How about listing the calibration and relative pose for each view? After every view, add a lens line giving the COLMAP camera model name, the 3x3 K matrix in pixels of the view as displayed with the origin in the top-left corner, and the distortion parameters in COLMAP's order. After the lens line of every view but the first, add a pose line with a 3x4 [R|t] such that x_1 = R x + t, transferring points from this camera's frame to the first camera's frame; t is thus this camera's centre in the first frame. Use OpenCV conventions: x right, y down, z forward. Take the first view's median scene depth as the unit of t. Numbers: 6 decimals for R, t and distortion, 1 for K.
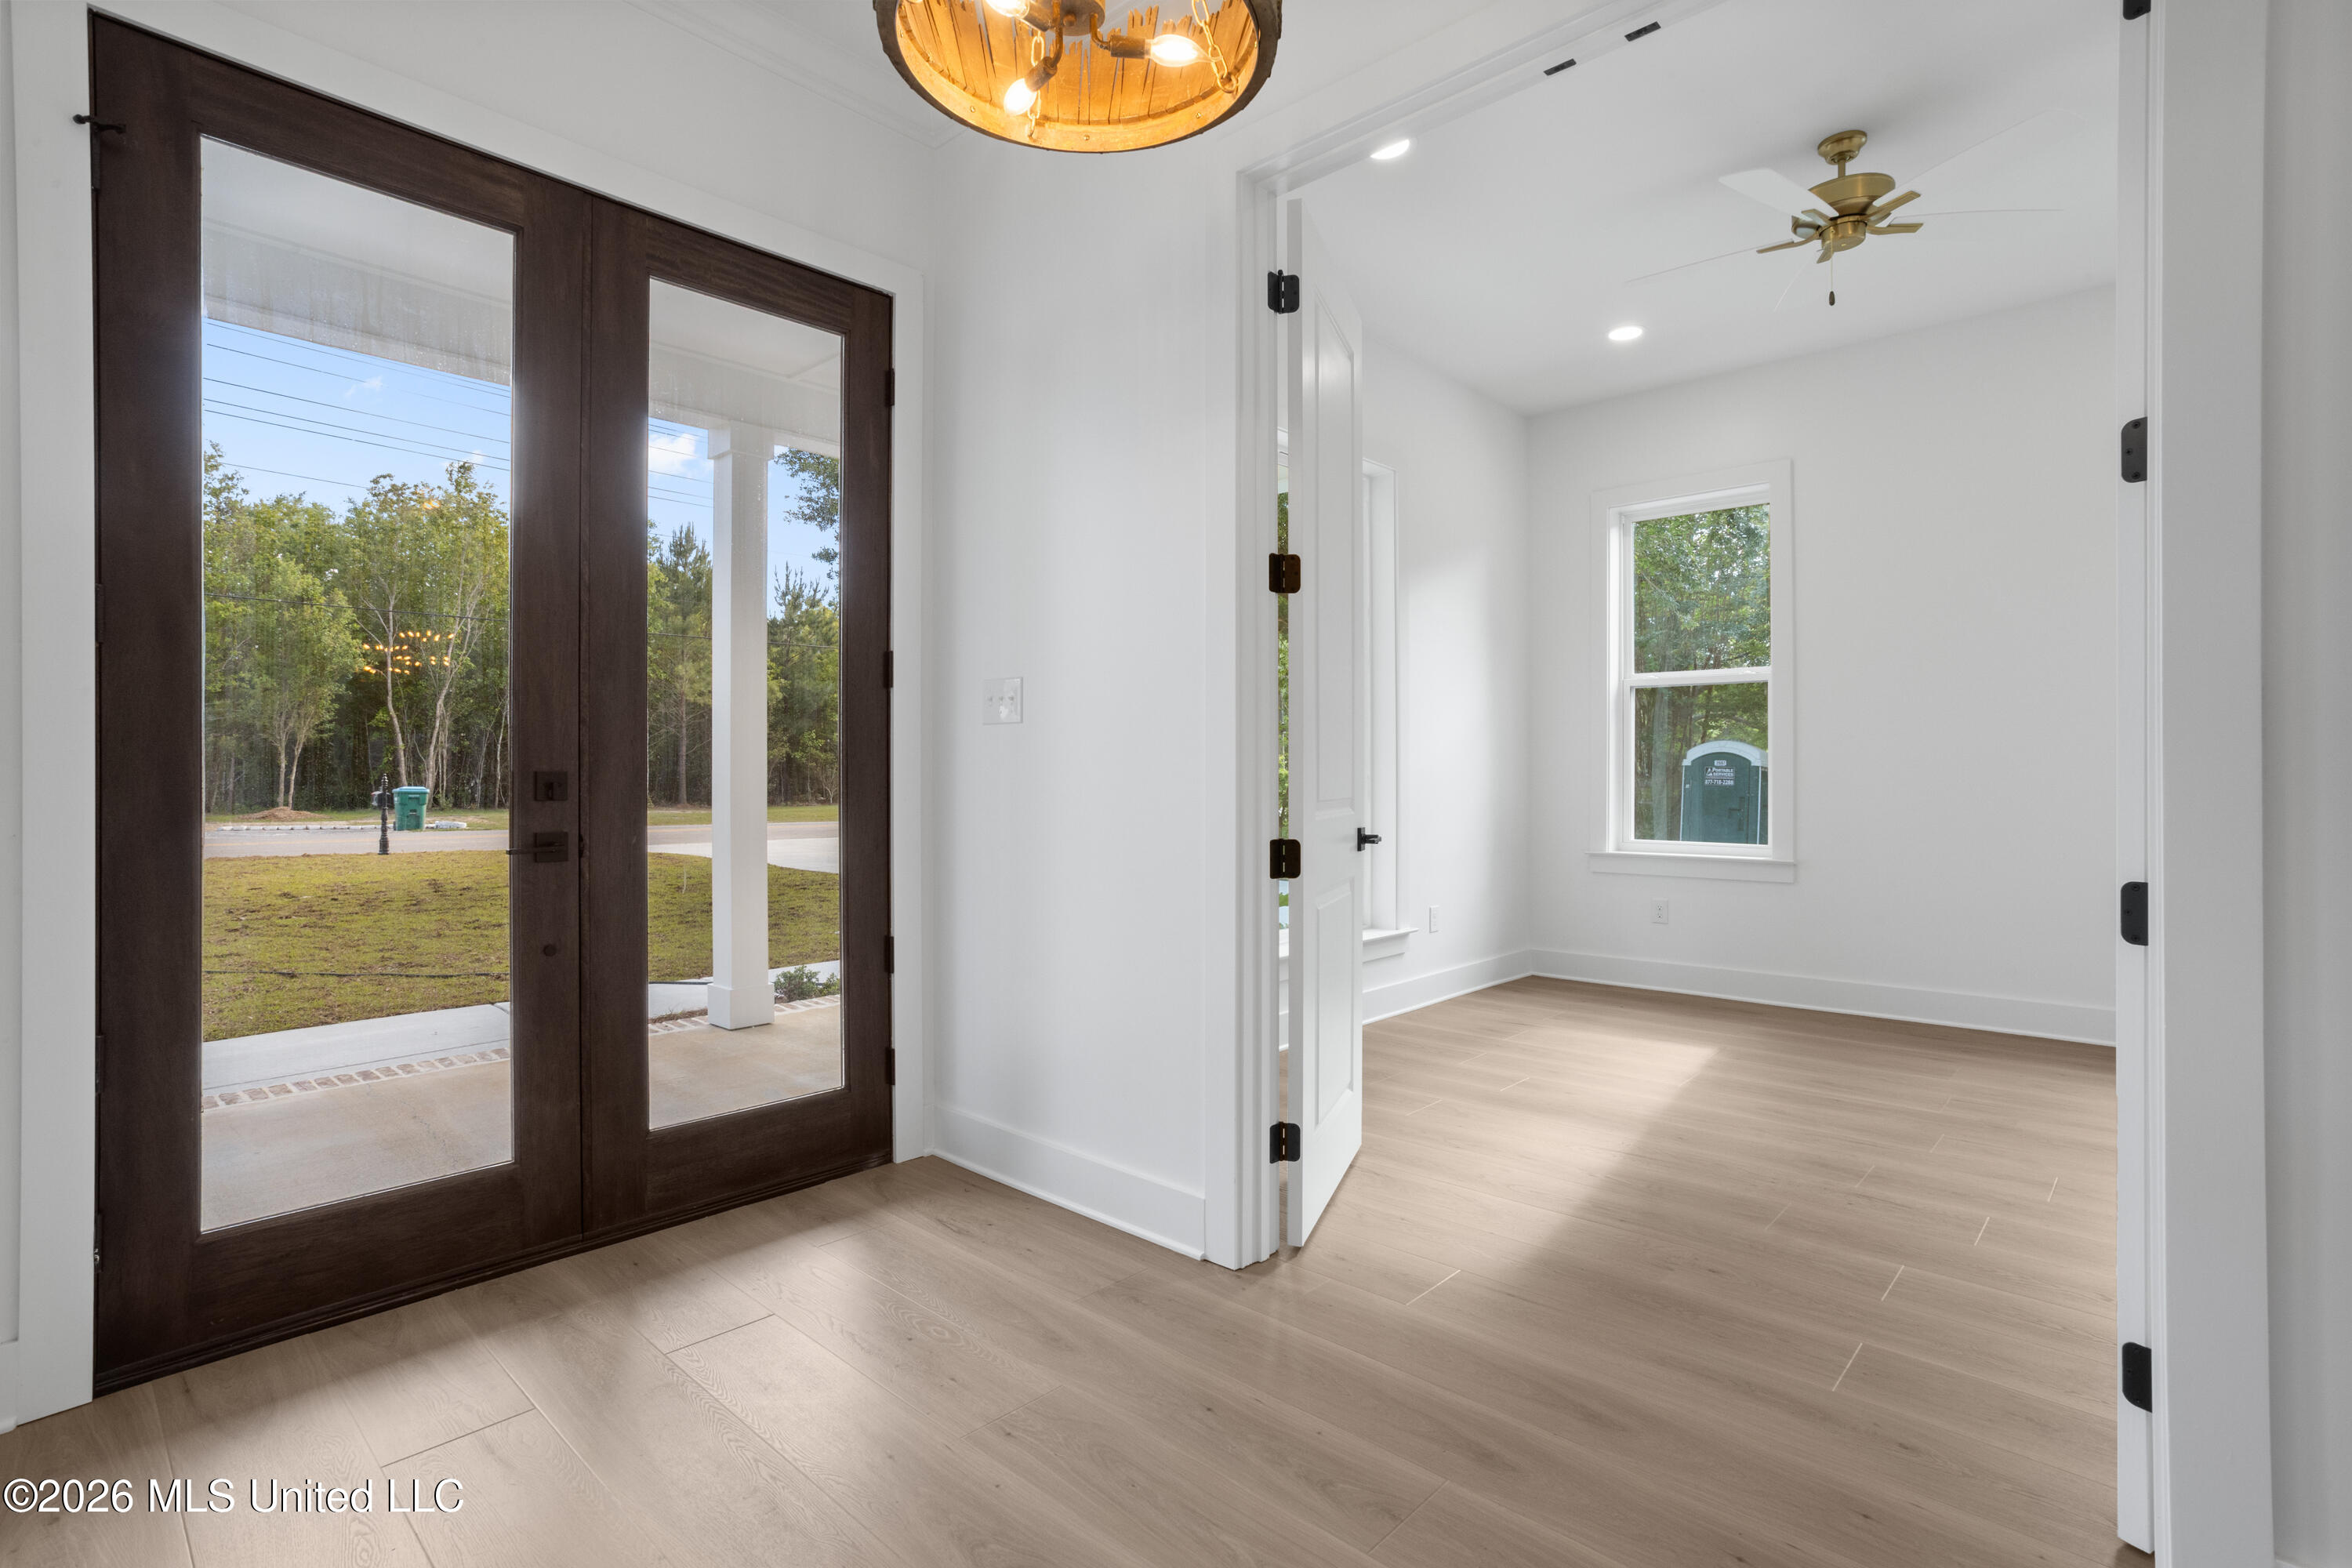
lens RADIAL K [[1135.7, 0, 1131.2], [0, 1135.7, 752.7], [0, 0, 1]] dist [-0.009229, 0.004488]
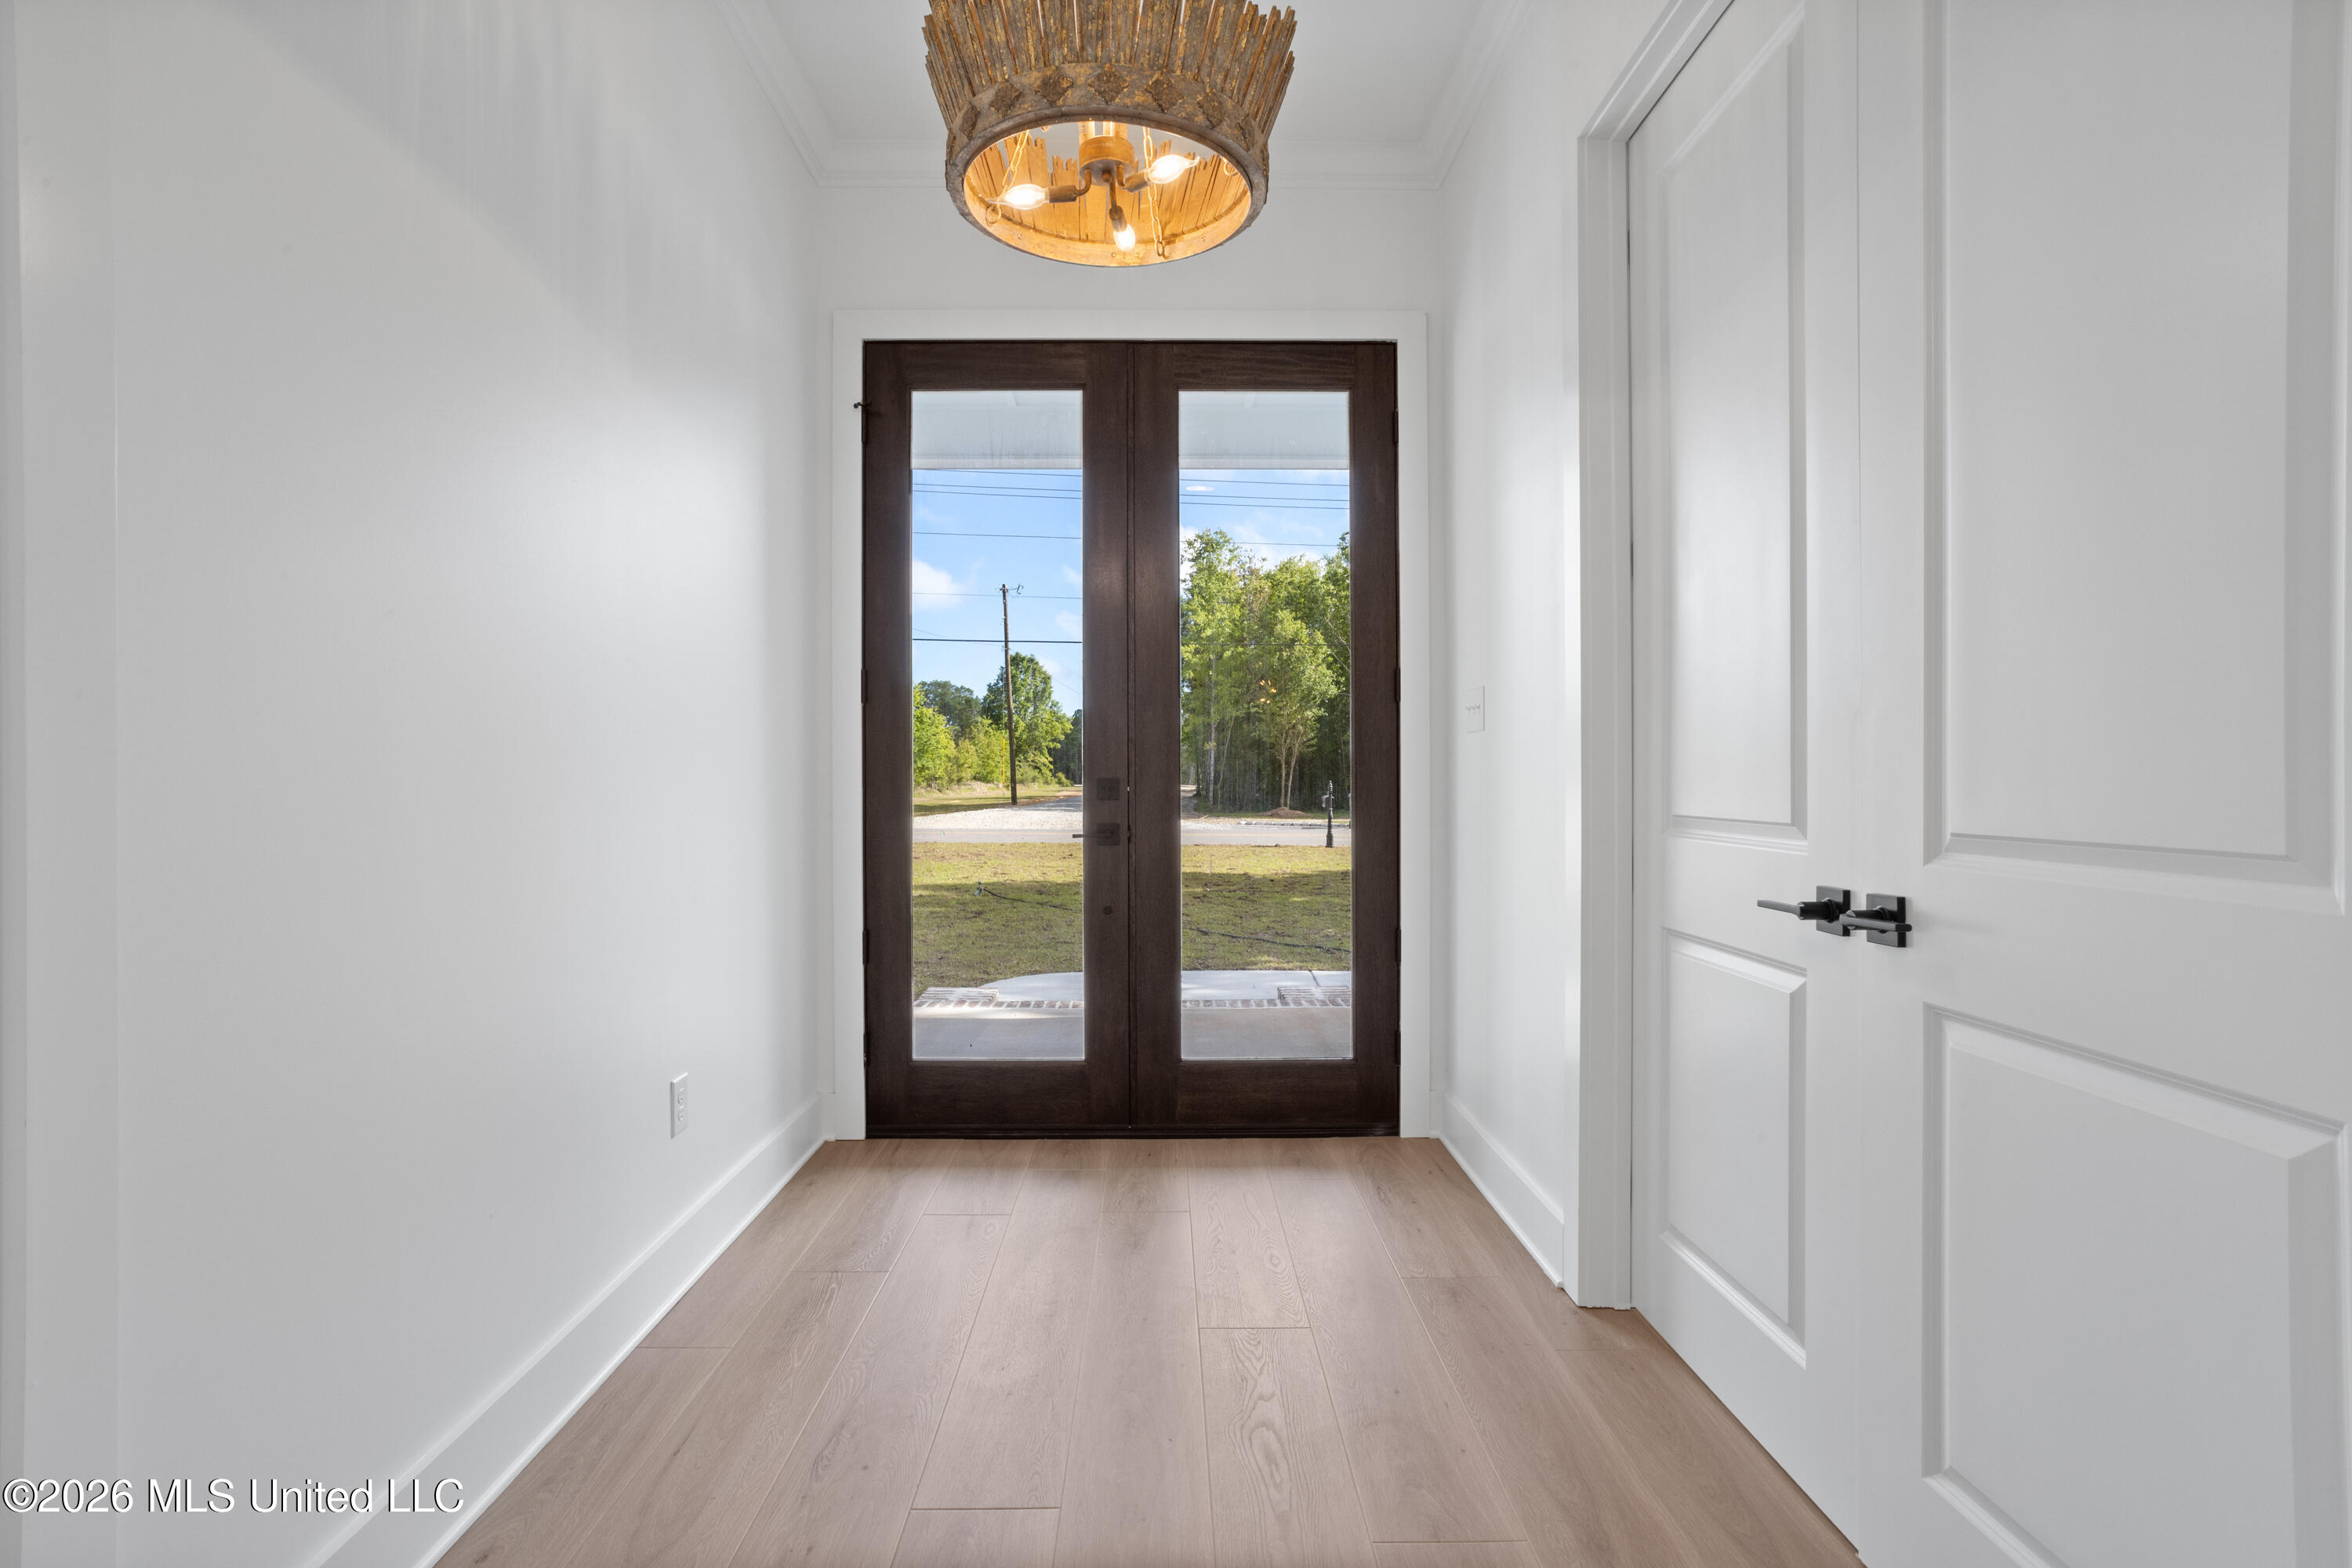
lens RADIAL K [[1135.7, 0, 1163.3], [0, 1135.7, 766.0], [0, 0, 1]] dist [-0.009229, 0.004488]
pose [[0.704263, -0.008465, -0.709889, 0.434928], [0.012141, 0.999926, 0.000121, 0.002049], [0.709836, -0.008704, 0.704313, 0.077911]]
